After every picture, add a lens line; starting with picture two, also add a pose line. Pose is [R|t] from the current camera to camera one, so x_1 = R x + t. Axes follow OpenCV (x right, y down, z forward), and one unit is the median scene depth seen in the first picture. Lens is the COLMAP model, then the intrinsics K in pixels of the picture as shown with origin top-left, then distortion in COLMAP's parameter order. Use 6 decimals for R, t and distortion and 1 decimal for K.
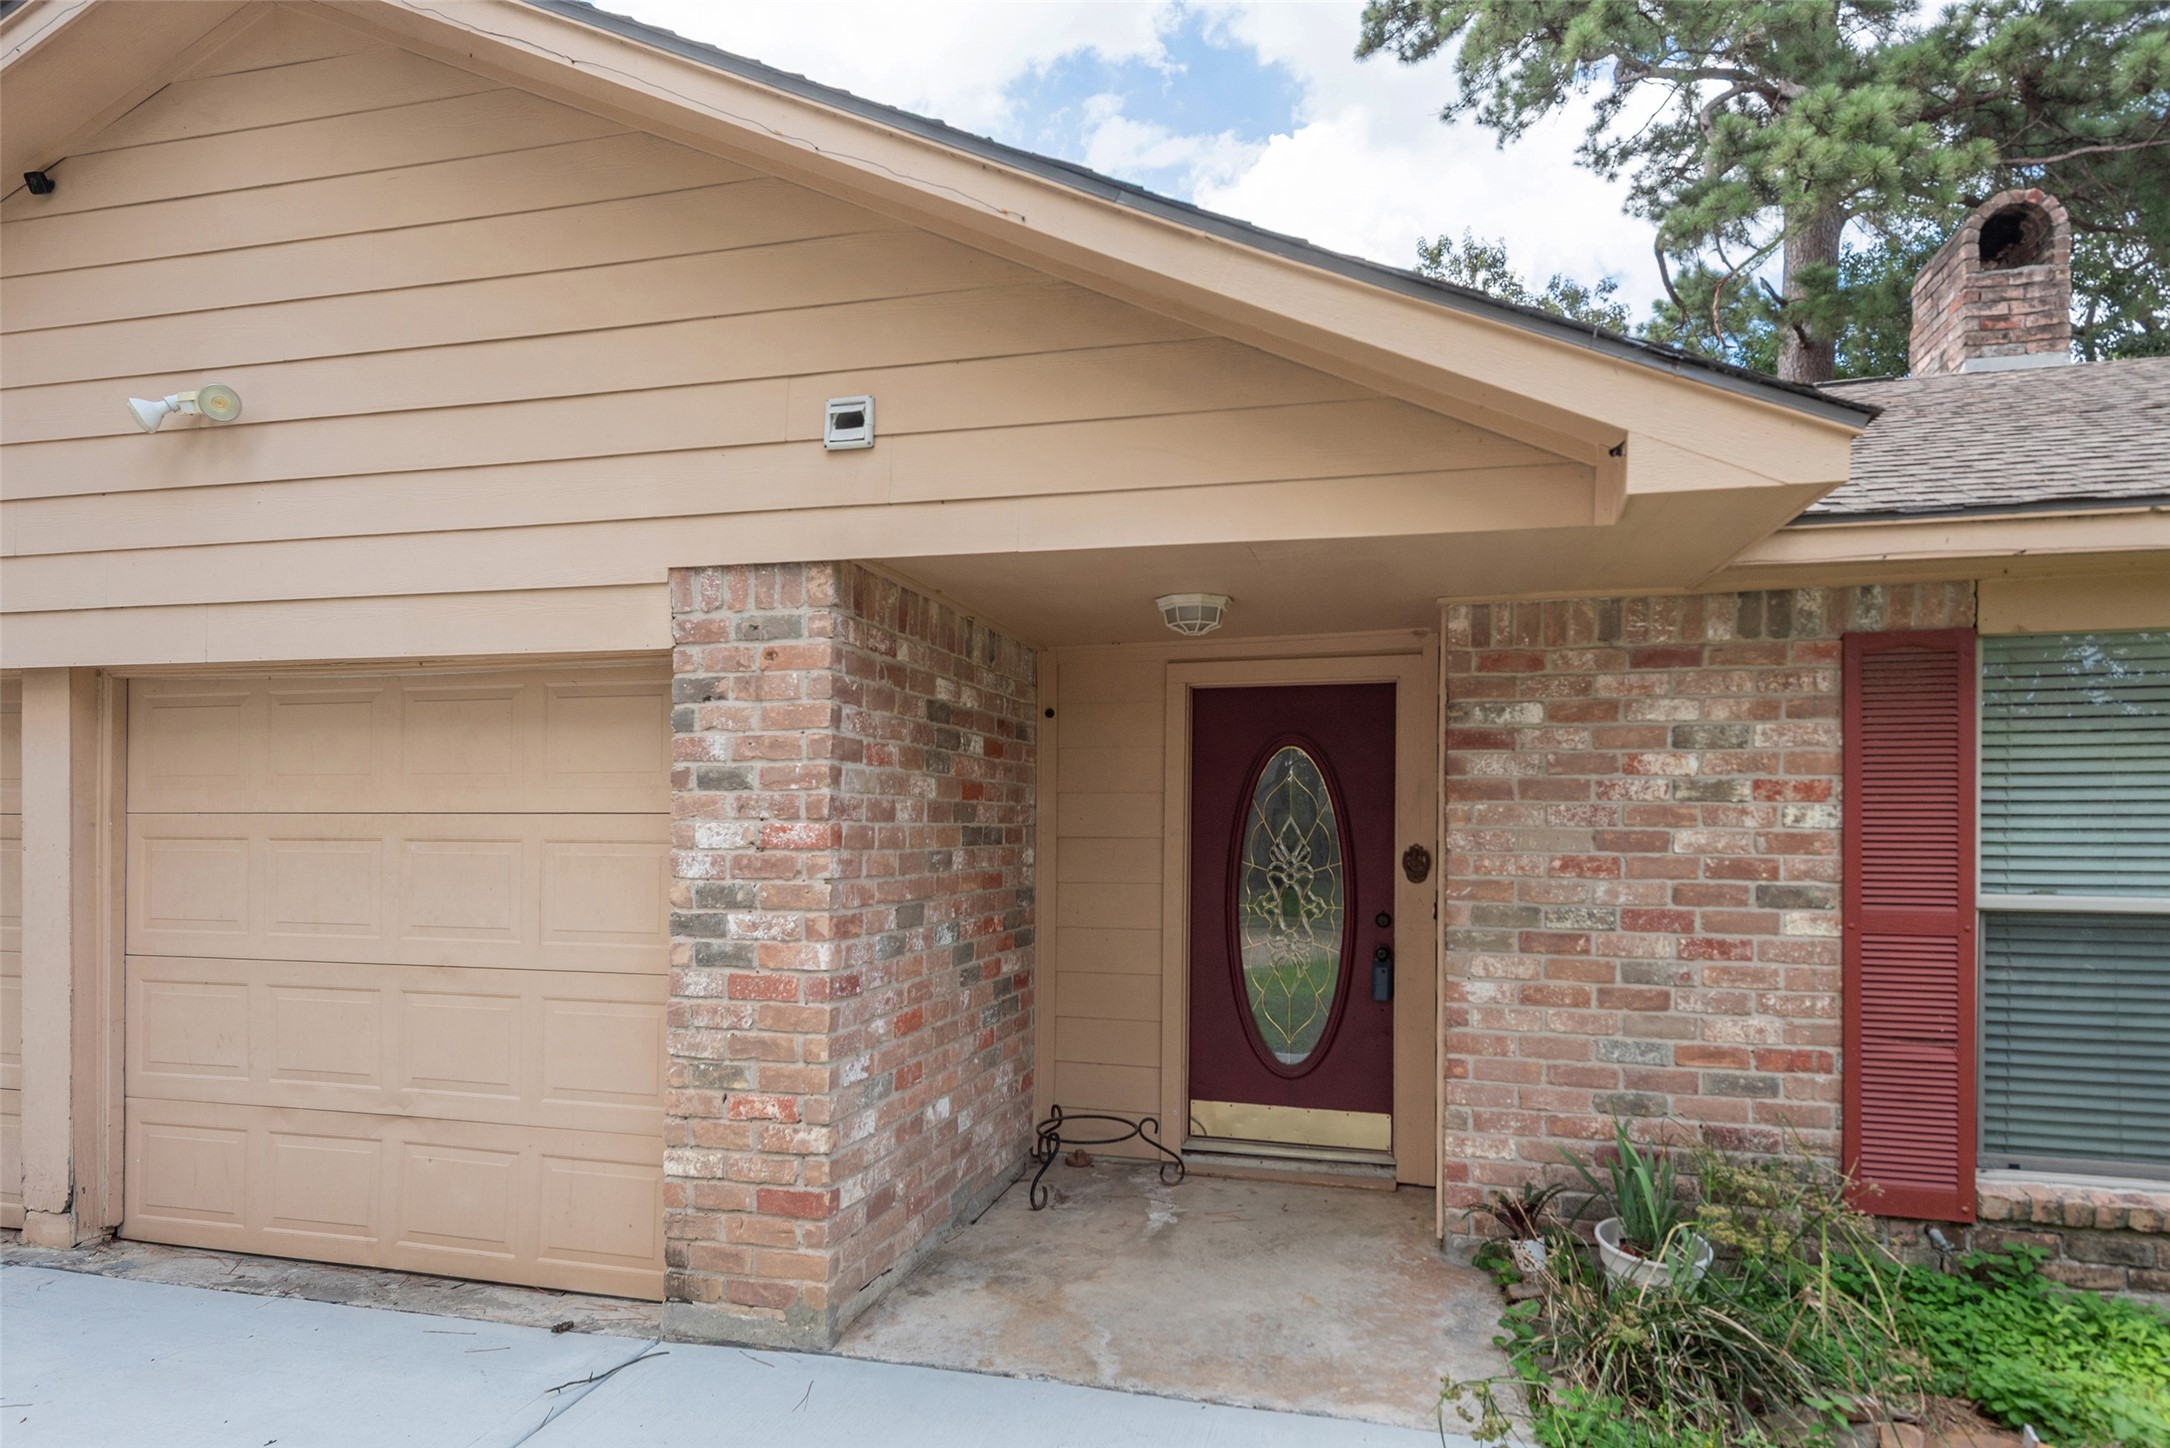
lens RADIAL K [[1193.1, 0, 1072.5], [0, 1193.1, 784.9], [0, 0, 1]] dist [0.023234, 0.000571]
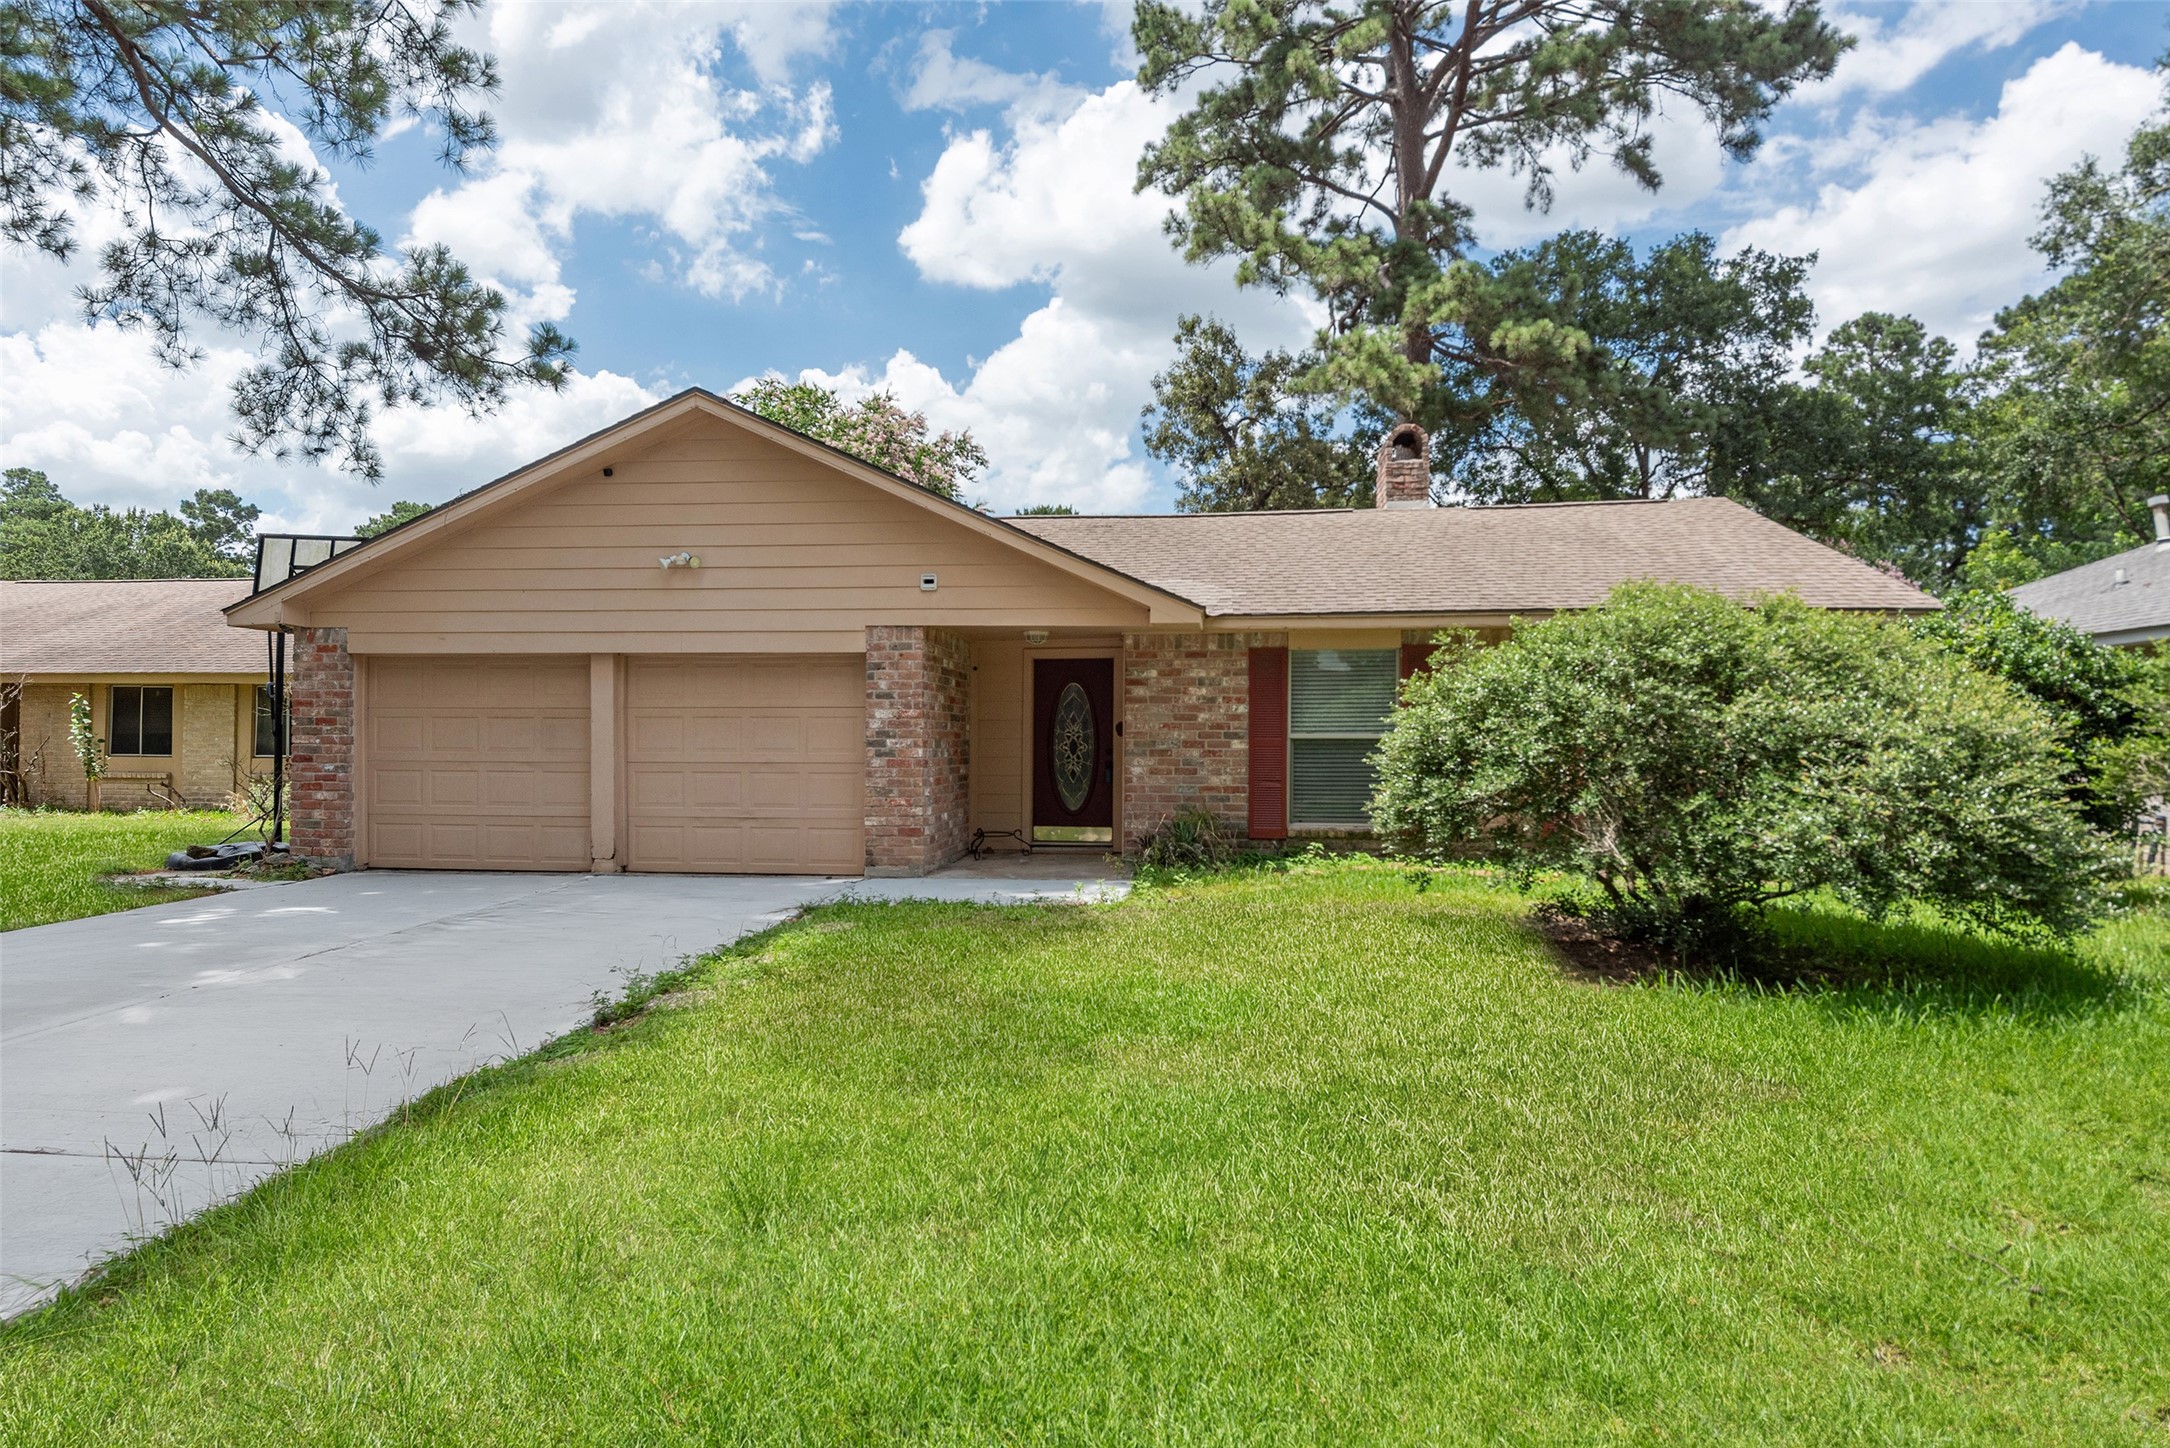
lens RADIAL K [[1254.6, 0, 1060.8], [0, 1254.6, 677.6], [0, 0, 1]] dist [0.024613, 0.000303]
pose [[0.989651, 0.003382, 0.143457, -0.278880], [-0.000207, 0.999755, -0.022139, 0.018251], [-0.143496, 0.021881, 0.989409, -2.023570]]
